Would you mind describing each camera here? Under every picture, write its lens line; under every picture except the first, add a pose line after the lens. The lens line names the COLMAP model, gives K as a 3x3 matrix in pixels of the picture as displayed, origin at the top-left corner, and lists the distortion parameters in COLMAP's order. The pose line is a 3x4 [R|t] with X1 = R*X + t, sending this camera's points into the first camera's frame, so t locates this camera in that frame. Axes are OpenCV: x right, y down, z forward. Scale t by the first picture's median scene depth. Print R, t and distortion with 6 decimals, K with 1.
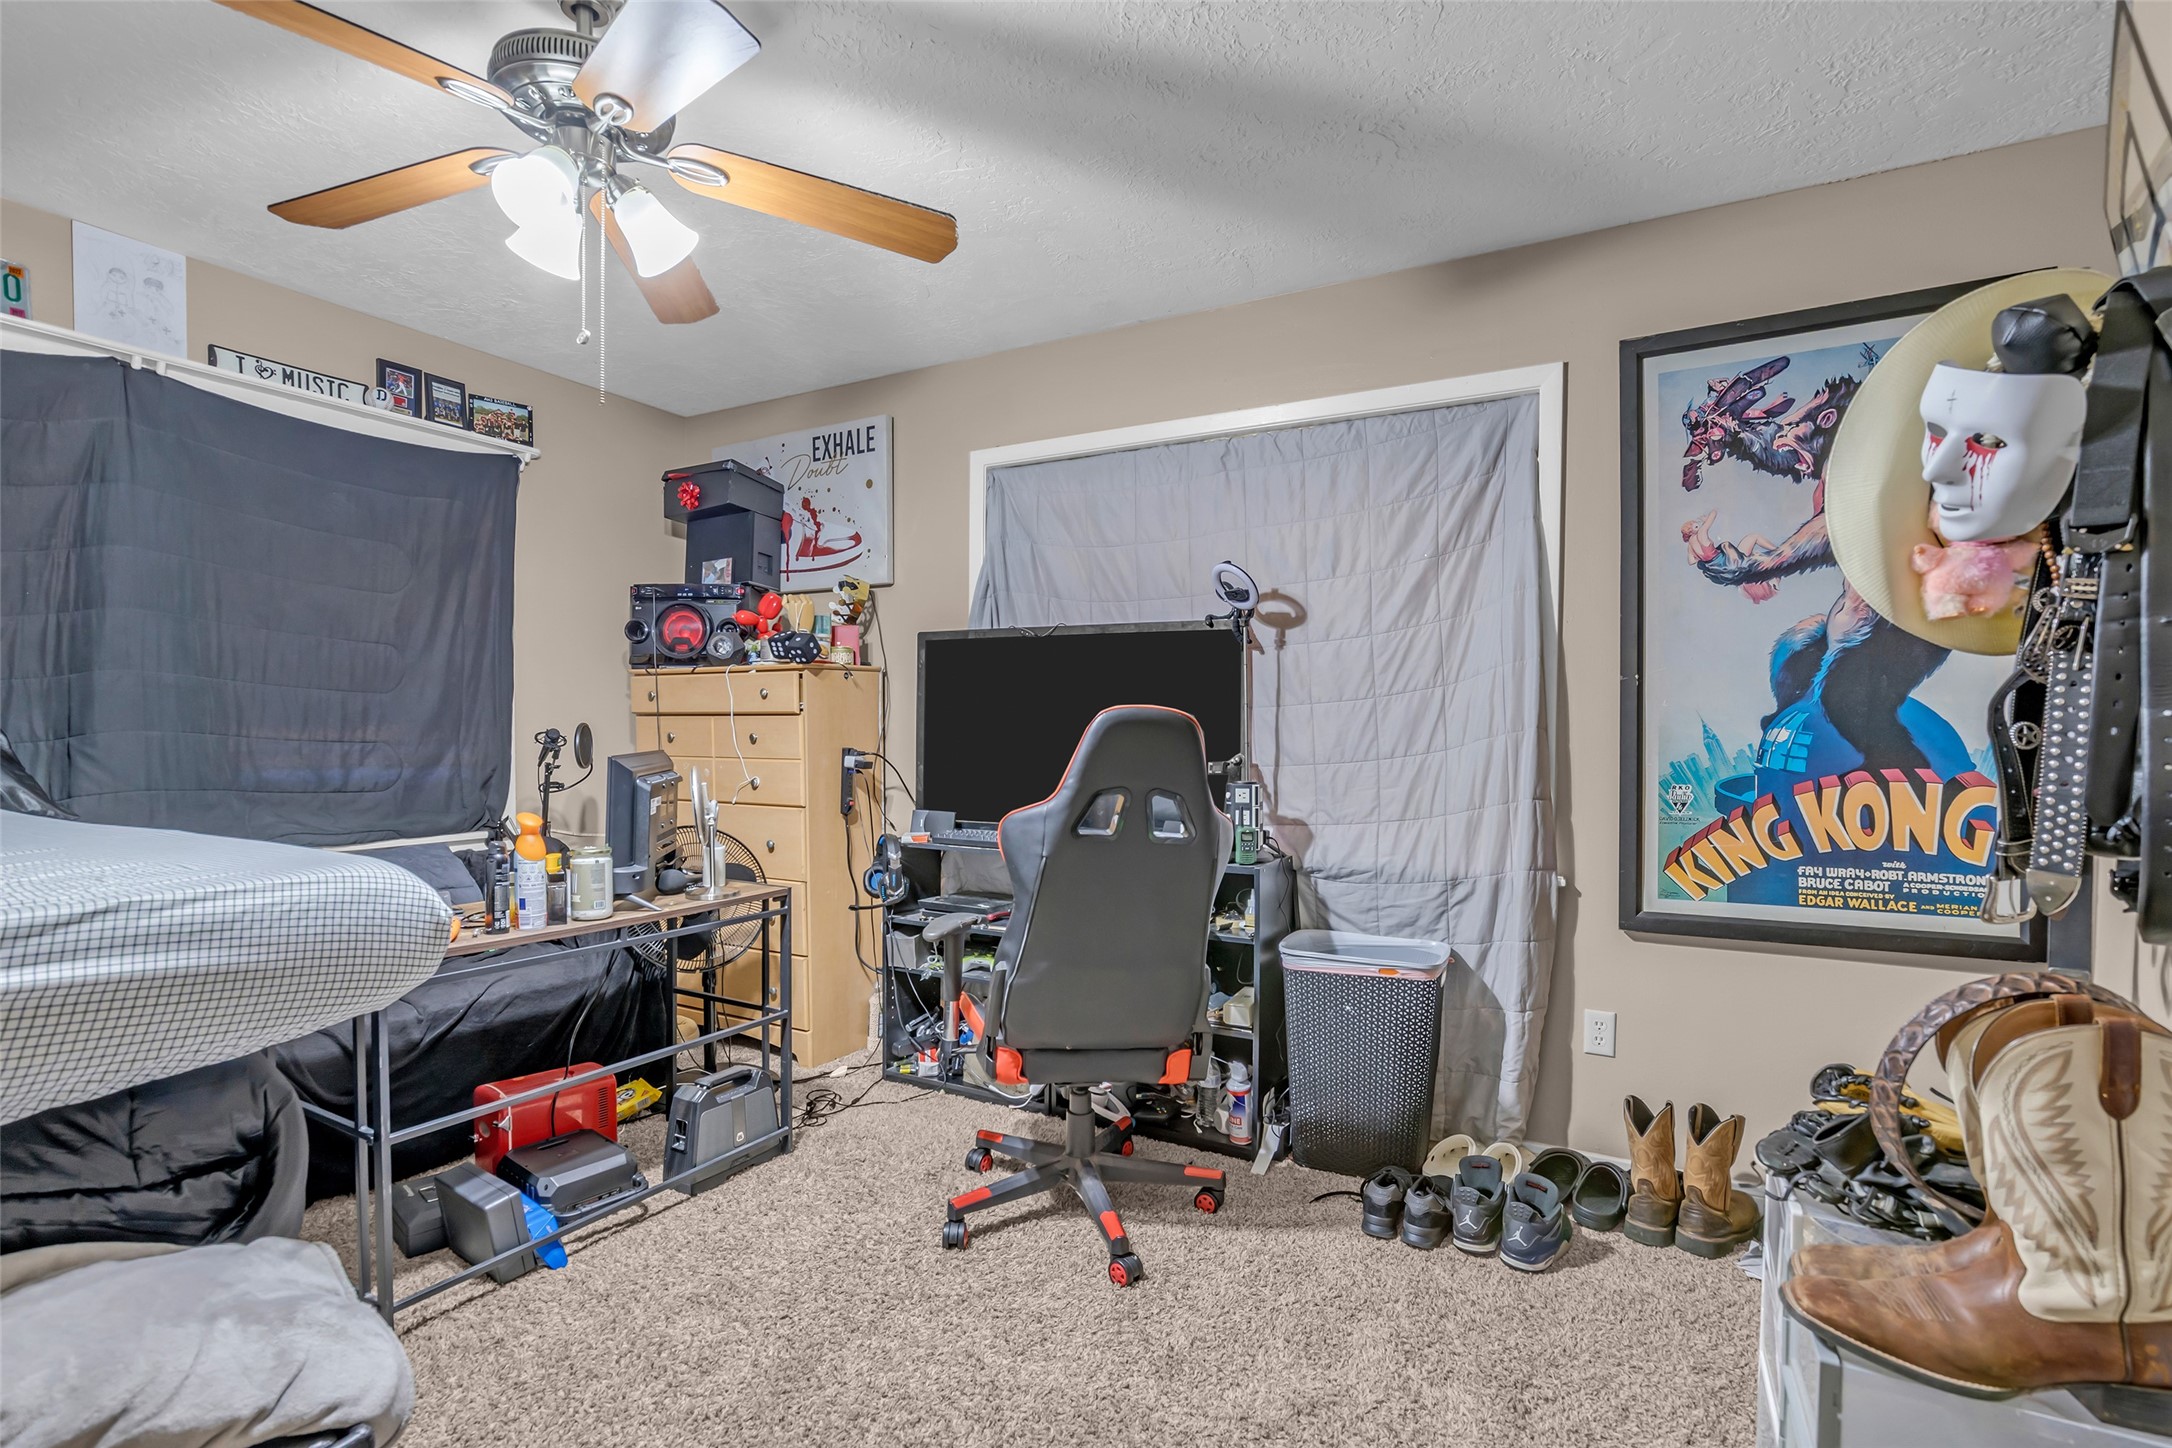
lens RADIAL K [[1007.4, 0, 1088.1], [0, 1007.4, 729.6], [0, 0, 1]] dist [-0.019999, 0.004393]
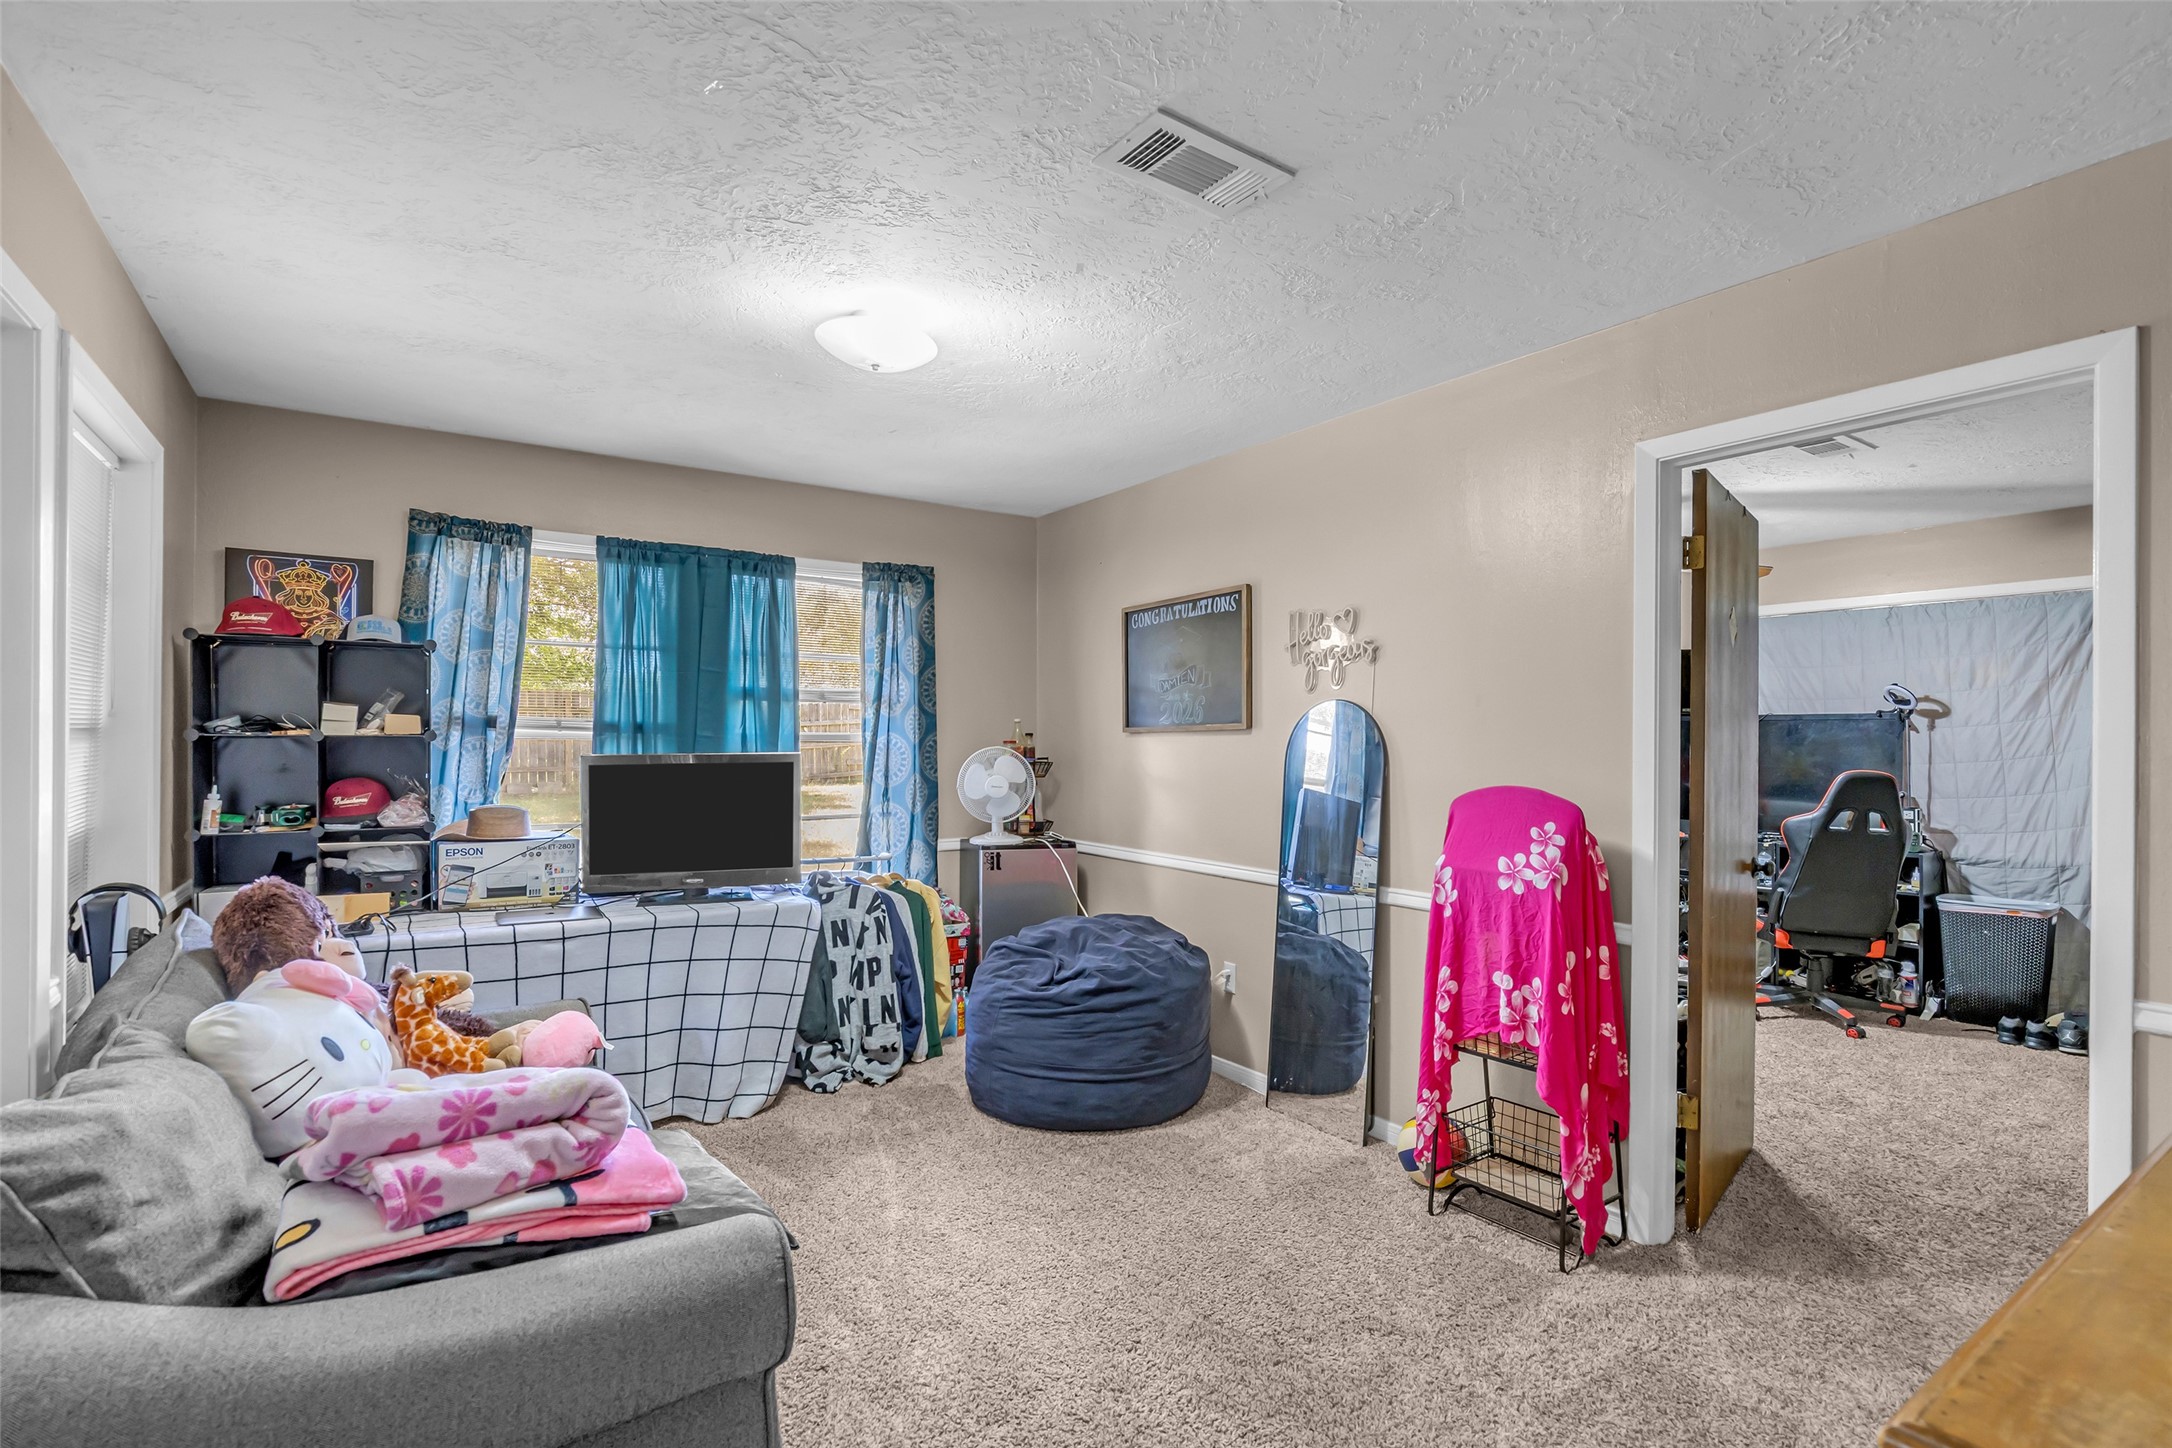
lens RADIAL K [[1007.4, 0, 1082.8], [0, 1007.4, 731.7], [0, 0, 1]] dist [-0.019999, 0.004393]
pose [[0.891558, -0.007638, -0.452842, -0.354336], [0.000385, 0.999870, -0.016107, -0.054698], [0.452906, 0.014186, 0.891445, -1.252061]]
